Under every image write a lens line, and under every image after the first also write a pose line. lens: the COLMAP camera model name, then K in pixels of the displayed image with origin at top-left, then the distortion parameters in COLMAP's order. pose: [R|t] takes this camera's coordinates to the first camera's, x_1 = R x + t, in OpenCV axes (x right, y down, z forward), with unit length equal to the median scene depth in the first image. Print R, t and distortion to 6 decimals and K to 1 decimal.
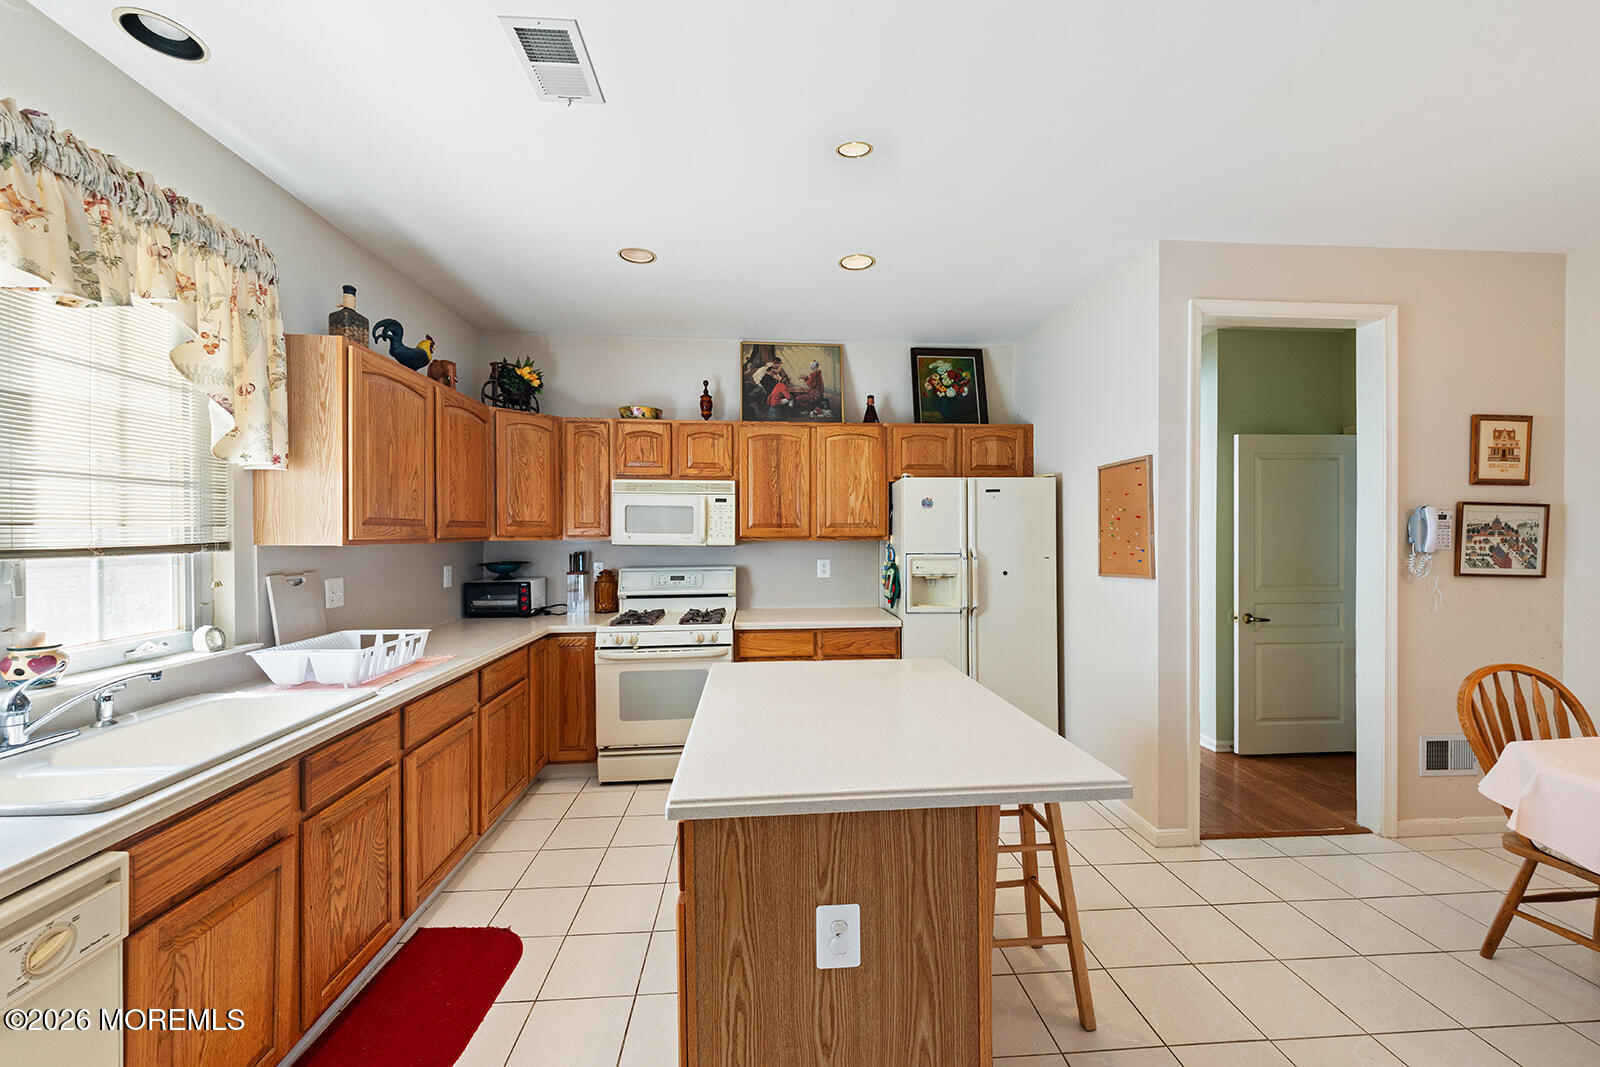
lens RADIAL K [[606.4, 0, 796.4], [0, 606.4, 541.2], [0, 0, 1]] dist [0.003336, -0.001154]
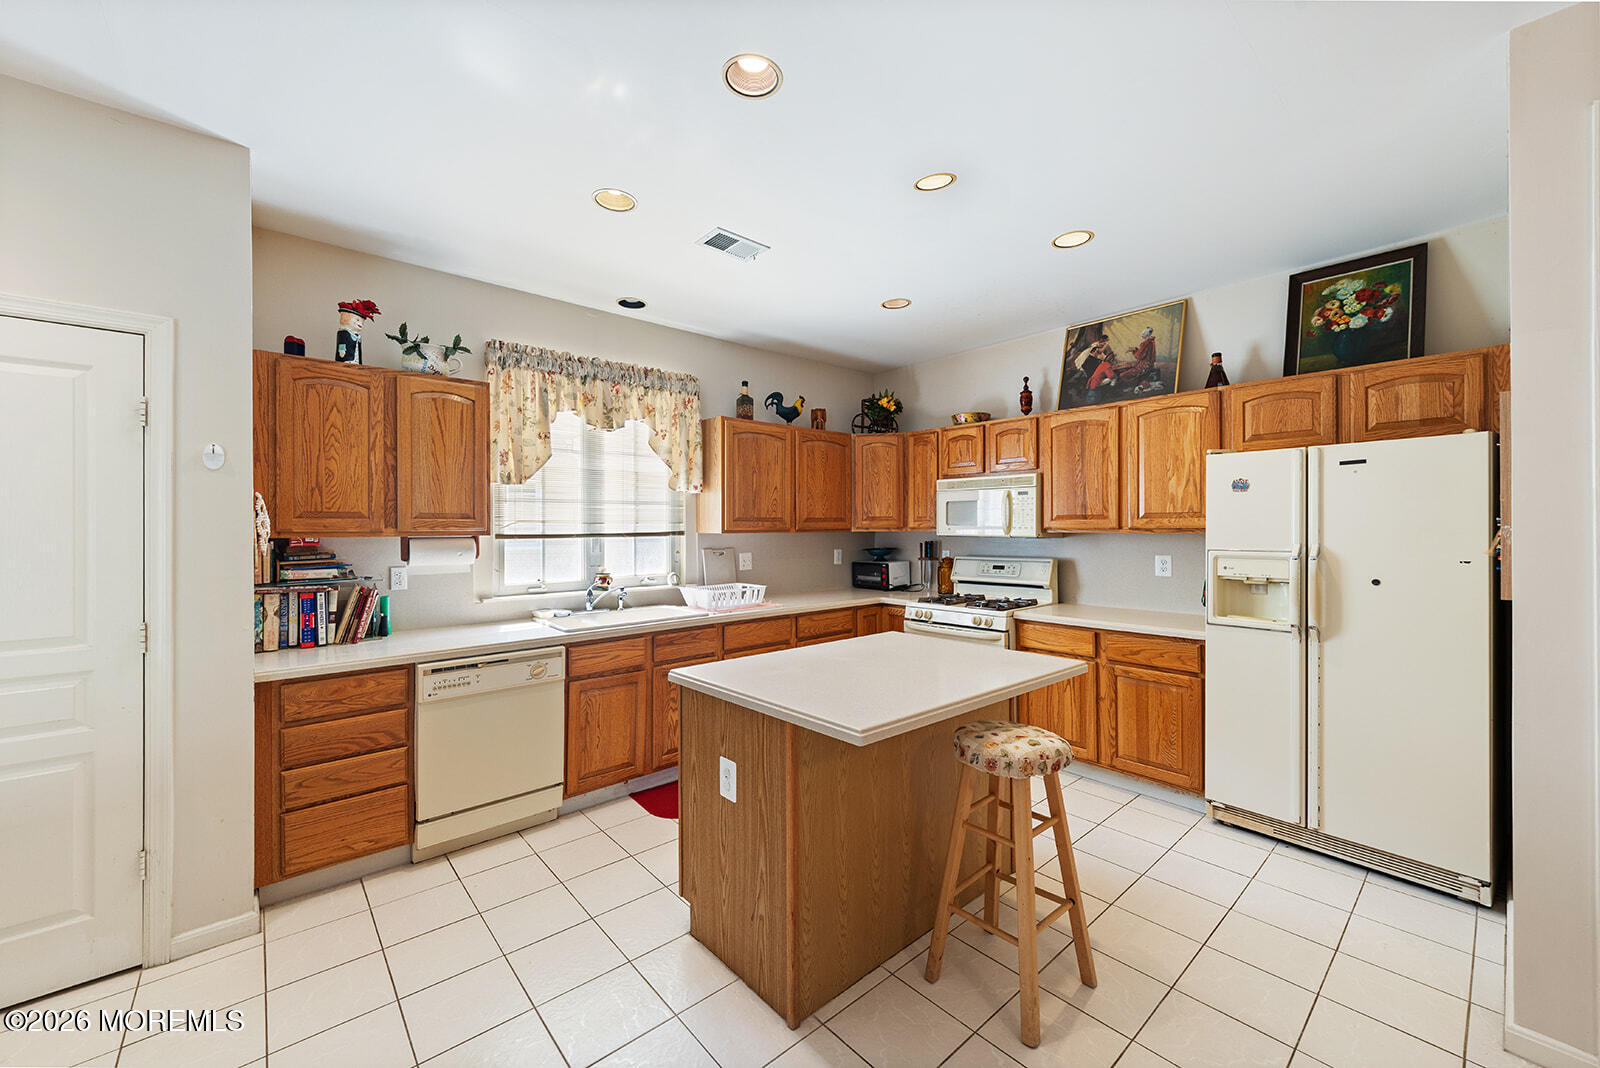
lens RADIAL K [[624.9, 0, 788.2], [0, 624.9, 531.5], [0, 0, 1]] dist [0.001925, -0.001548]
pose [[0.583141, 0.003959, -0.812362, 0.488684], [-0.006819, 0.999977, -0.000022, 0.000264], [0.812343, 0.005553, 0.583154, 0.055911]]
